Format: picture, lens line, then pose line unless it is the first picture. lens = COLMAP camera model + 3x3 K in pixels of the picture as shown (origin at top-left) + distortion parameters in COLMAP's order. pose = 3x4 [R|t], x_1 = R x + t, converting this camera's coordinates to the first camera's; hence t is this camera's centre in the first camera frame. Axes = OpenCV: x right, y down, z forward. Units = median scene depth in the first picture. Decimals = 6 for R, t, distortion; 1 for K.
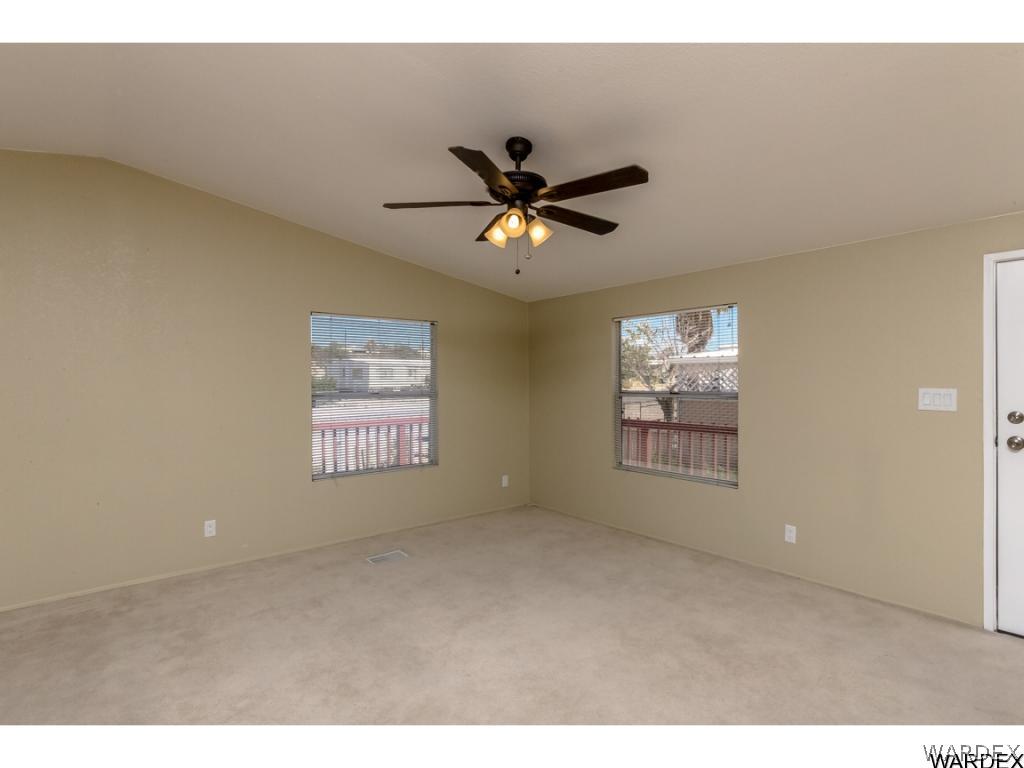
lens RADIAL K [[517.0, 0, 511.3], [0, 517.0, 380.2], [0, 0, 1]] dist [0.001767, -0.001162]
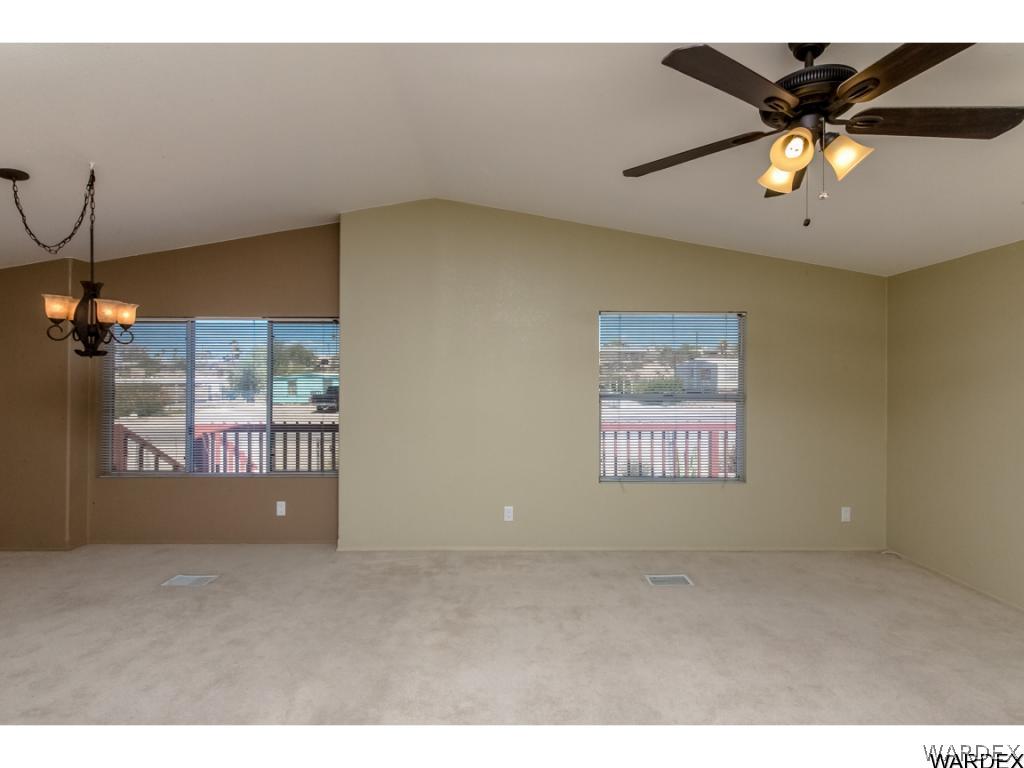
lens RADIAL K [[496.3, 0, 512.6], [0, 496.3, 380.1], [0, 0, 1]] dist [0.005320, -0.003812]
pose [[0.787259, 0.007689, -0.616574, 0.083773], [-0.008284, 0.999964, 0.001893, -0.000799], [0.616567, 0.003618, 0.787294, 0.186292]]
